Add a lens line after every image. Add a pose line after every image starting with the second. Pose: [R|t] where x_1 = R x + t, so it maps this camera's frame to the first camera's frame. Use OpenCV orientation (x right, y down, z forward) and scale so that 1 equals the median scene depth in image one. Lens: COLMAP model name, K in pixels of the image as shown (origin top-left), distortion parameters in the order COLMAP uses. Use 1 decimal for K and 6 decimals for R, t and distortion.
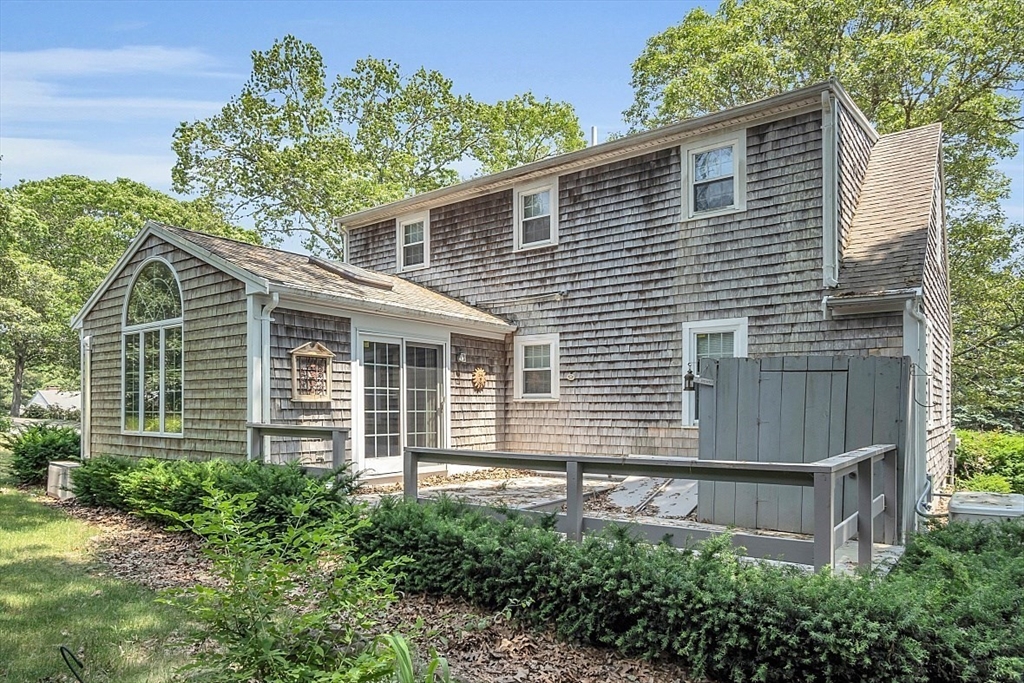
lens RADIAL K [[656.4, 0, 494.4], [0, 656.4, 413.6], [0, 0, 1]] dist [-0.004482, 0.003757]
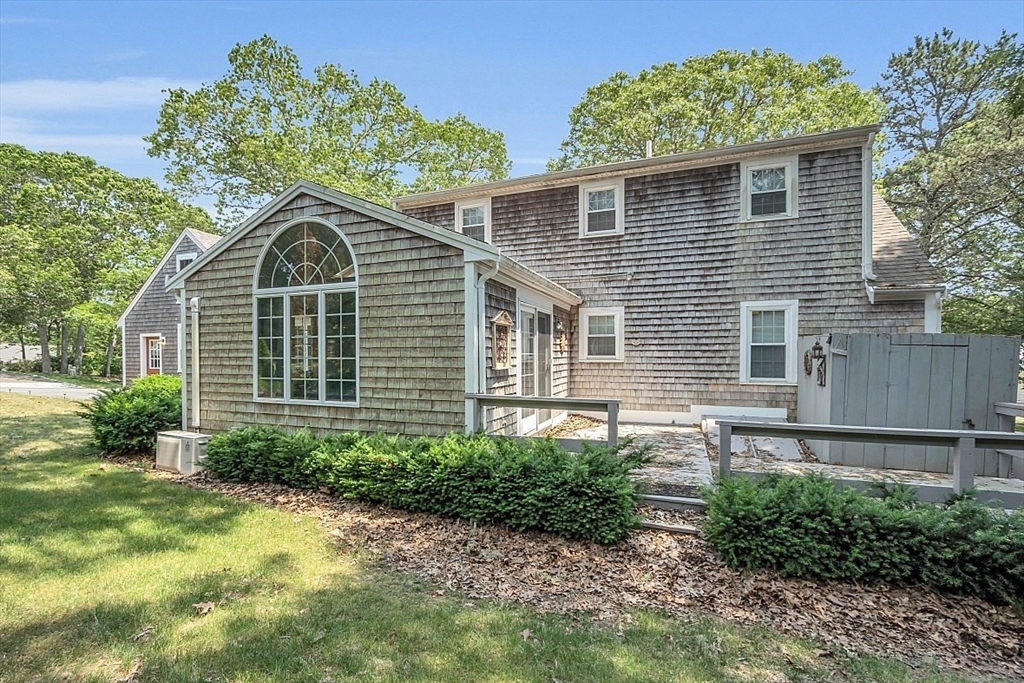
lens RADIAL K [[465.8, 0, 496.2], [0, 465.8, 365.1], [0, 0, 1]] dist [-0.013618, 0.000582]
pose [[0.962453, -0.008026, 0.271329, -0.403219], [0.004412, 0.999893, 0.013929, -0.029087], [-0.271412, -0.012209, 0.962386, 0.248688]]
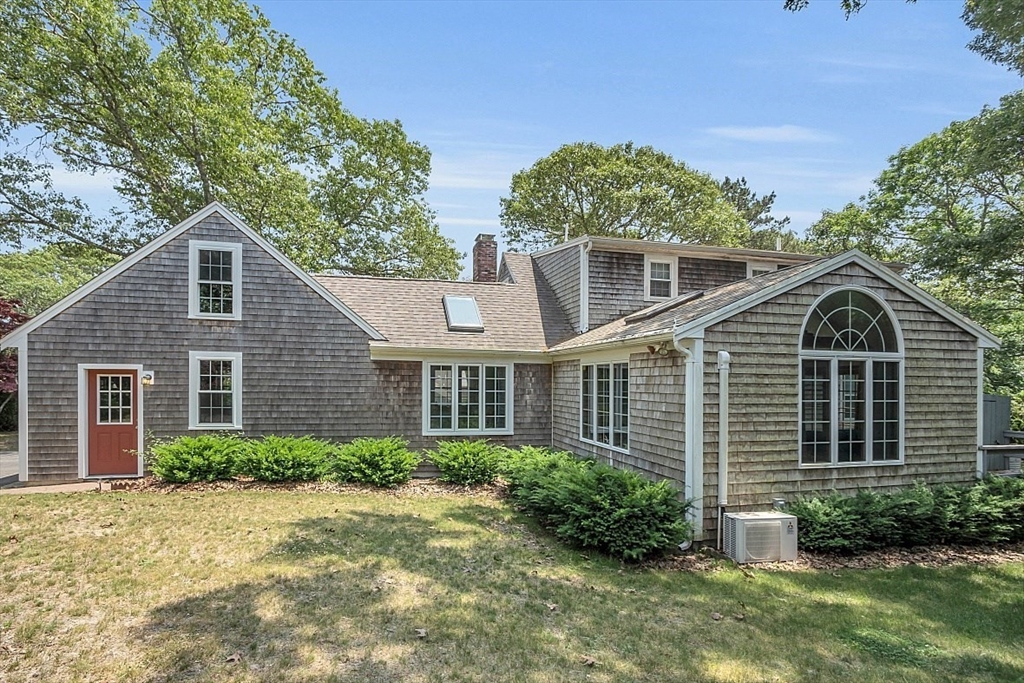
lens RADIAL K [[465.8, 0, 487.1], [0, 465.8, 384.7], [0, 0, 1]] dist [-0.013618, 0.000582]
pose [[0.632595, 0.000251, 0.774483, -1.303340], [-0.003435, 0.999991, 0.002481, -0.082307], [-0.774475, -0.004230, 0.632590, 0.910702]]
